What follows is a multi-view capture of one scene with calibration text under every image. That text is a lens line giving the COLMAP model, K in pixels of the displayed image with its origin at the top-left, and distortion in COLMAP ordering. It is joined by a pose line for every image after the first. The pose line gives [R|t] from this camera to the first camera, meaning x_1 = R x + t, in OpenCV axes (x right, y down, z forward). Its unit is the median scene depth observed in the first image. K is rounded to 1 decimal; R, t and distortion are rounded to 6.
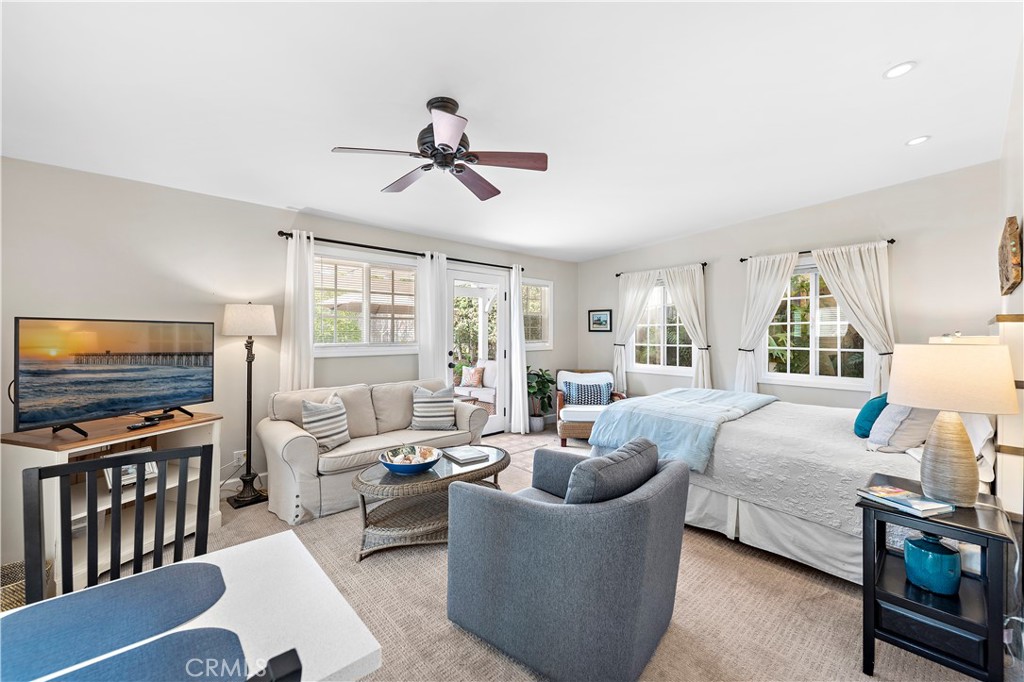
lens RADIAL K [[395.2, 0, 512.0], [0, 395.2, 341.0], [0, 0, 1]] dist [0.000103, -0.000146]
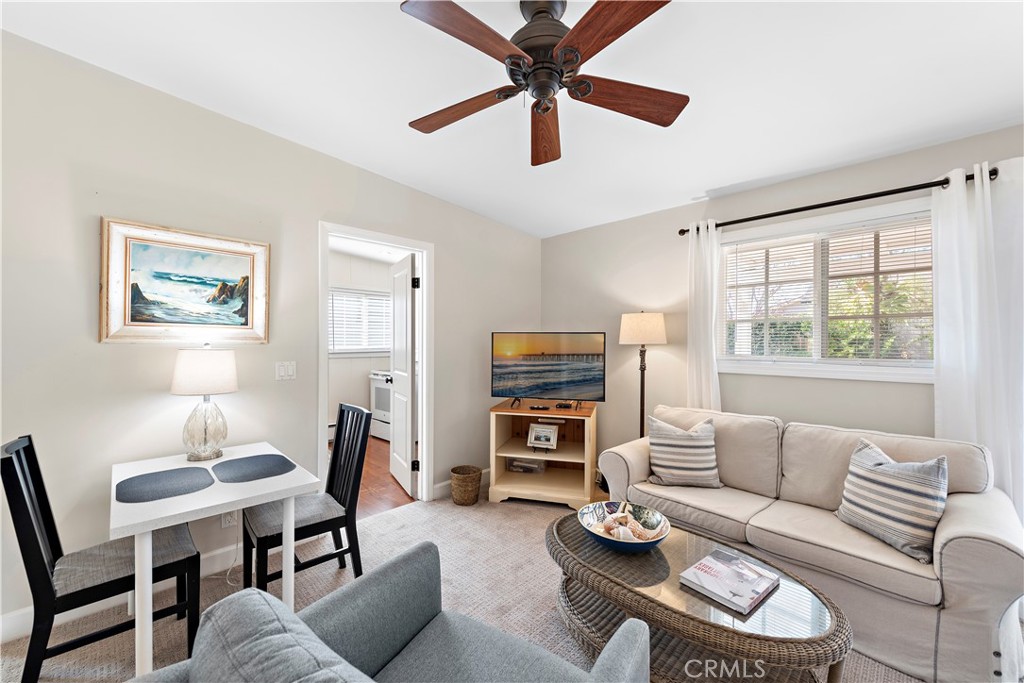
lens RADIAL K [[400.7, 0, 512.0], [0, 400.7, 341.5], [0, 0, 1]] dist [0.000736, -0.000116]
pose [[0.027172, 0.003582, -0.999624, 0.319555], [-0.018262, 0.999828, 0.003086, -0.016199], [0.999464, 0.018171, 0.027233, 0.571403]]
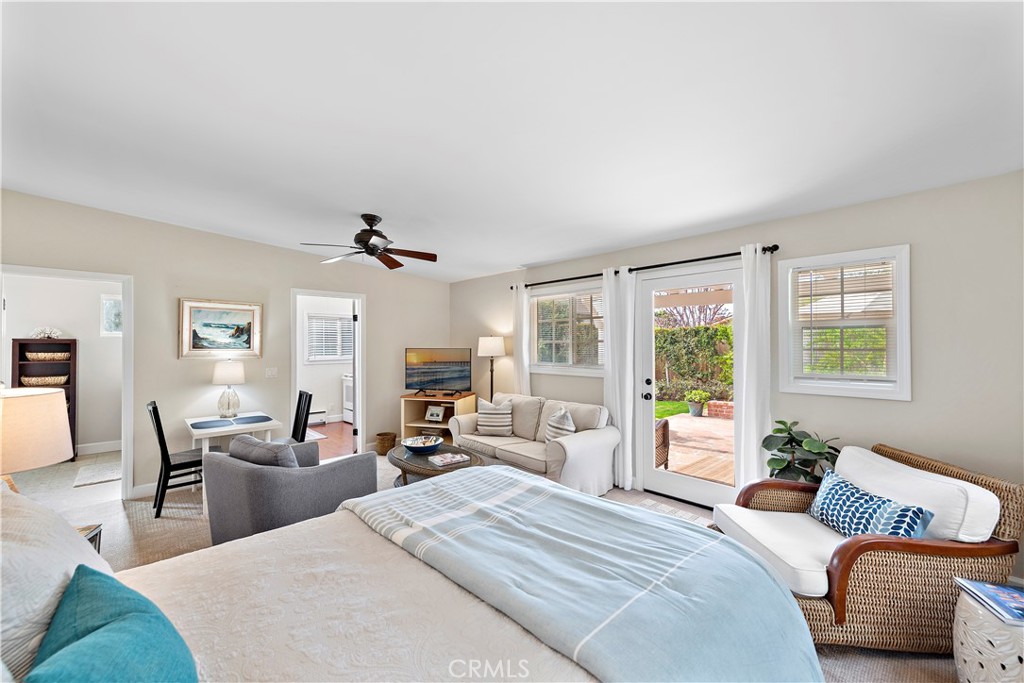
lens RADIAL K [[403.5, 0, 516.1], [0, 403.5, 341.3], [0, 0, 1]] dist [-0.000086, -0.000066]
pose [[0.011579, -0.005224, -0.999919, 0.919249], [-0.012065, 0.999913, -0.005364, -0.059602], [0.999860, 0.012126, 0.011515, 0.970408]]
